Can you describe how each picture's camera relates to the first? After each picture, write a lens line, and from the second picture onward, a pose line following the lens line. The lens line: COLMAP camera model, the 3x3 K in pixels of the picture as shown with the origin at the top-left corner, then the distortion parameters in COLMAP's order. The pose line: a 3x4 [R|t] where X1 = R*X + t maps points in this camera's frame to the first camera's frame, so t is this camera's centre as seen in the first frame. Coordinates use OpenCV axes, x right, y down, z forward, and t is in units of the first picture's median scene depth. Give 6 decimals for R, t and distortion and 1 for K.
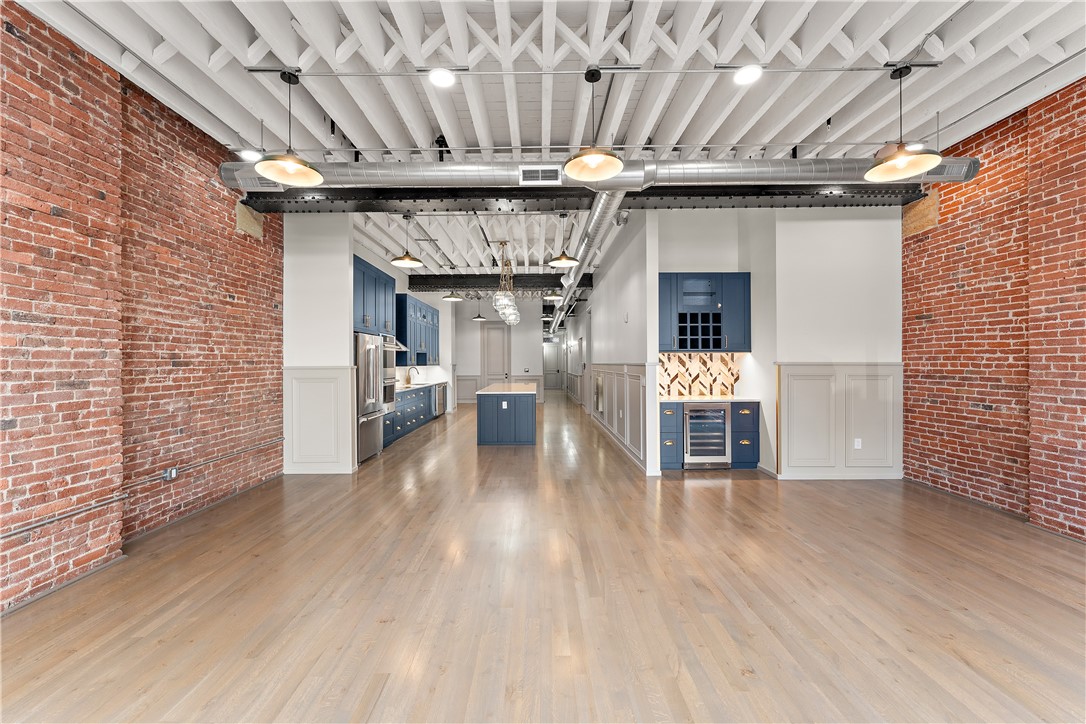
lens RADIAL K [[432.3, 0, 542.8], [0, 432.3, 363.5], [0, 0, 1]] dist [-0.002832, -0.000334]
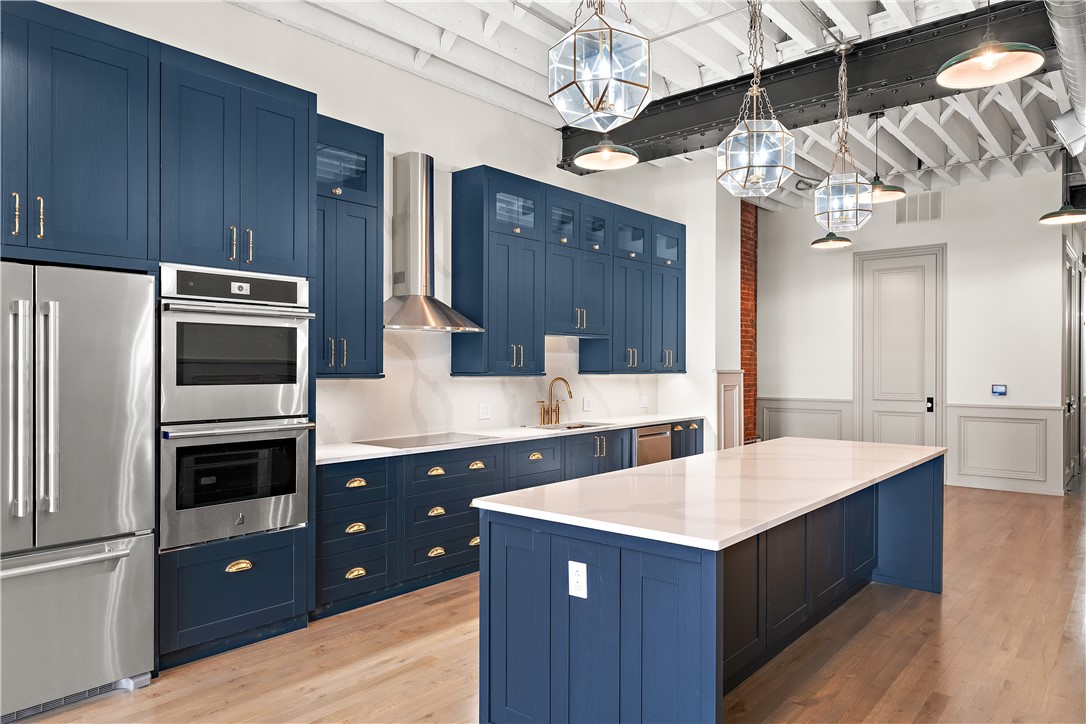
lens RADIAL K [[726.3, 0, 537.4], [0, 726.3, 359.8], [0, 0, 1]] dist [-0.004849, 0.002596]
pose [[0.754031, 0.012763, -0.656715, 0.203063], [-0.013691, 0.999899, 0.003712, -0.018210], [0.656696, 0.006193, 0.754130, 1.258842]]
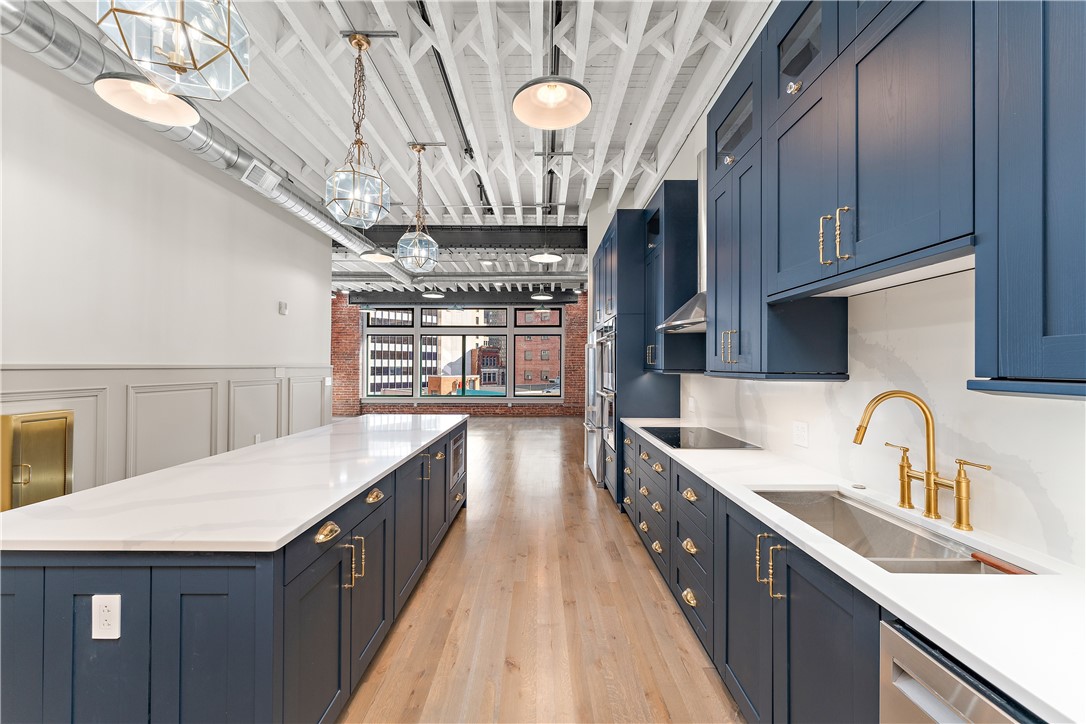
lens RADIAL K [[432.3, 0, 545.1], [0, 432.3, 360.3], [0, 0, 1]] dist [-0.002832, -0.000334]
pose [[-0.999999, 0.001616, -0.000098, -0.440501], [0.001617, 0.999919, -0.012618, 0.001823], [0.000077, -0.012618, -0.999920, 2.692701]]
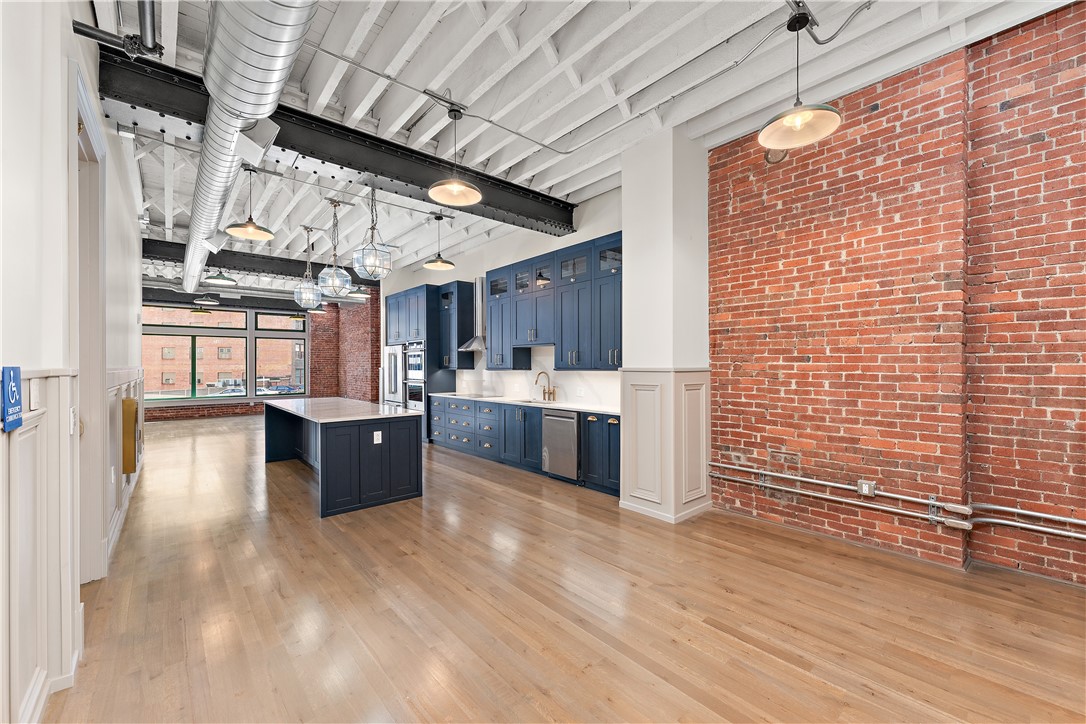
lens RADIAL K [[432.3, 0, 535.9], [0, 432.3, 358.3], [0, 0, 1]] dist [-0.002832, -0.000334]
pose [[-0.766290, -0.002941, -0.642488, 0.197591], [0.007111, 0.999889, -0.013059, -0.004532], [0.642455, -0.014576, -0.766185, 3.410255]]
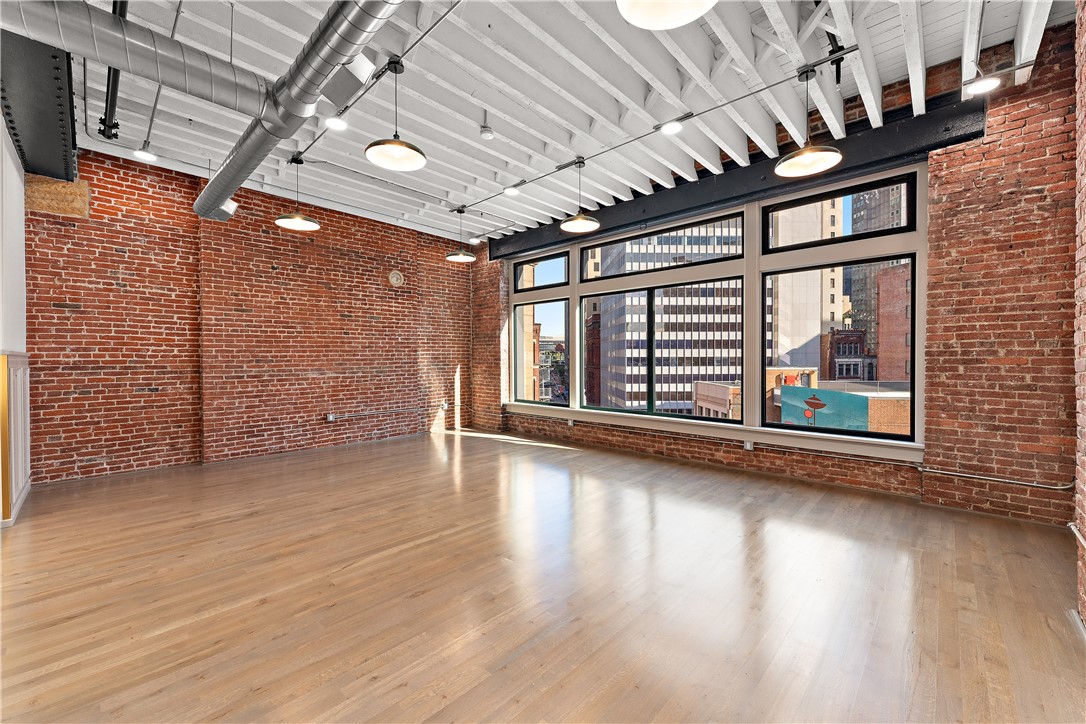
lens RADIAL K [[432.3, 0, 540.8], [0, 432.3, 360.2], [0, 0, 1]] dist [-0.002832, -0.000334]
pose [[-0.721253, 0.001908, 0.692669, -0.609712], [0.008259, 0.999949, 0.005846, 0.018058], [-0.692623, 0.009938, -0.721232, 1.095550]]
